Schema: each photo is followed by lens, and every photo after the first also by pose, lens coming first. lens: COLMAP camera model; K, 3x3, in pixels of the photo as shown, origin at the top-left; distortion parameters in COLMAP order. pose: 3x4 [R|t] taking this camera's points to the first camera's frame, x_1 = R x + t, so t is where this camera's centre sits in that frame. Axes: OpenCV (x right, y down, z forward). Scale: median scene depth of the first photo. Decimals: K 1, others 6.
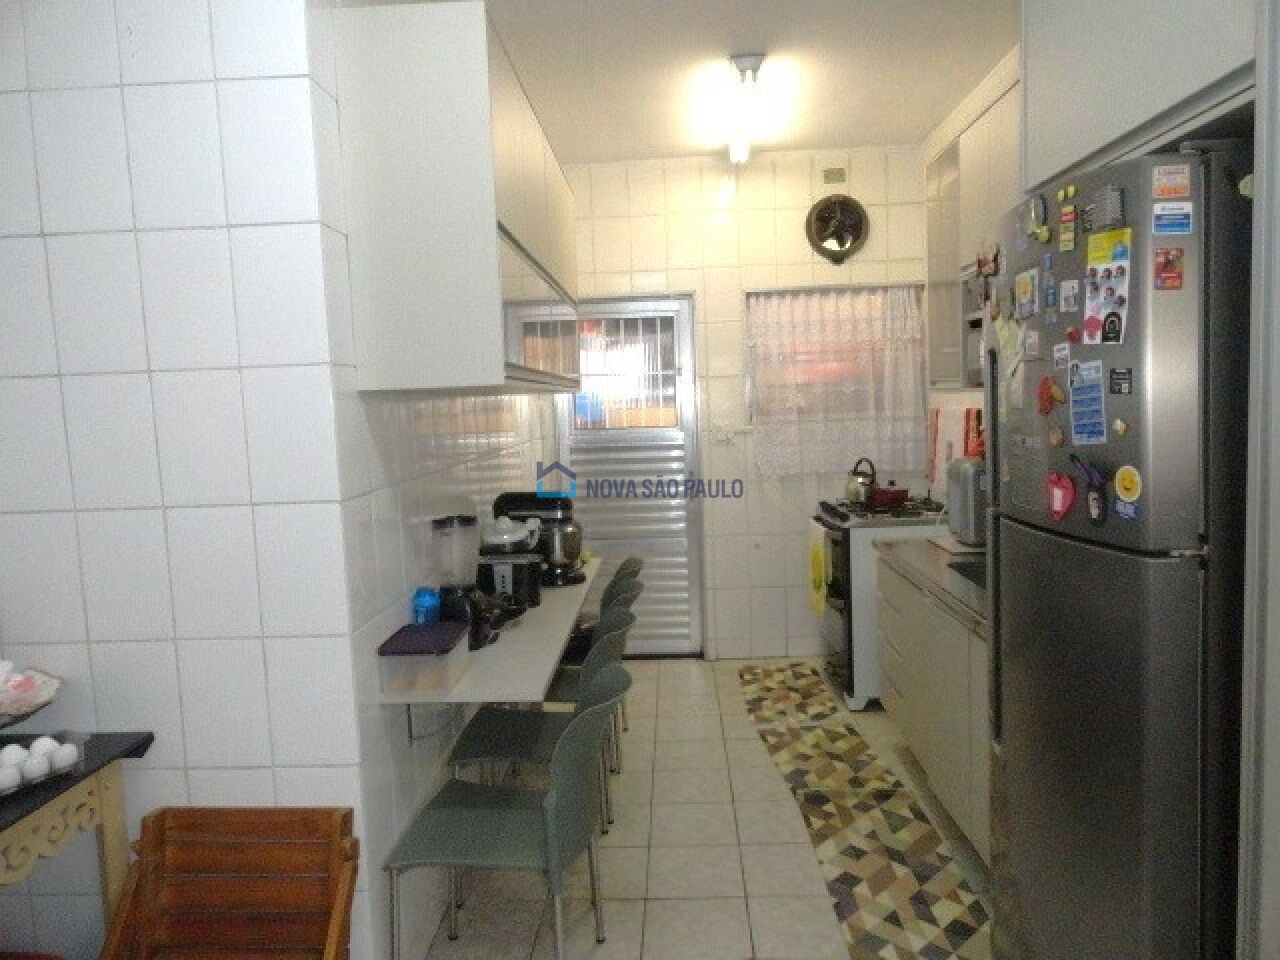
lens RADIAL K [[879.2, 0, 640.0], [0, 879.2, 480.0], [0, 0, 1]] dist [-0.006078, 0.004248]
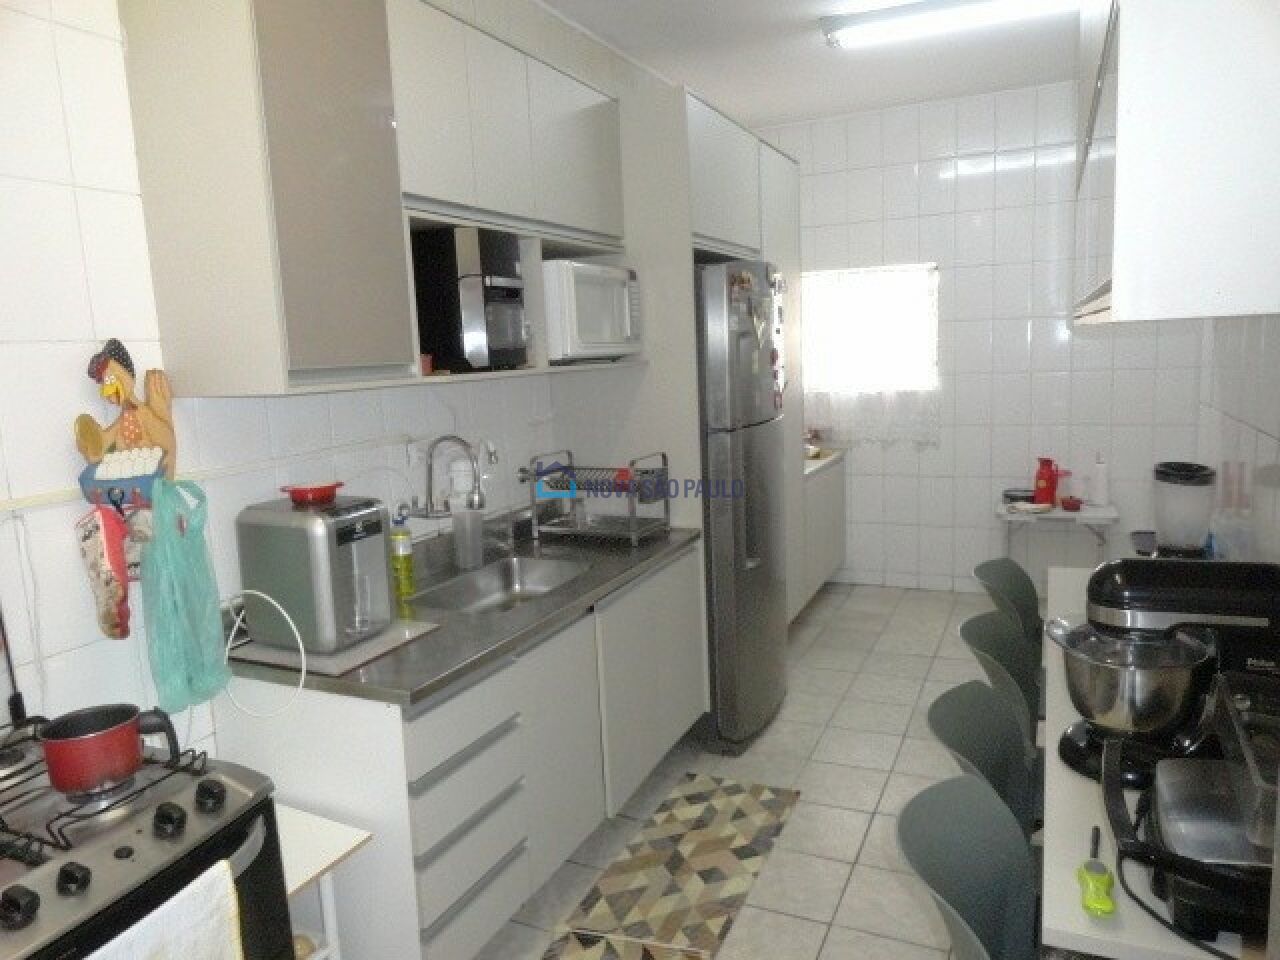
lens RADIAL K [[879.2, 0, 640.0], [0, 879.2, 480.0], [0, 0, 1]] dist [-0.006078, 0.004248]
pose [[-0.918328, 0.027885, 0.394837, -0.055048], [0.120414, 0.969918, 0.211564, -0.168756], [-0.377061, 0.241829, -0.894060, 1.759867]]
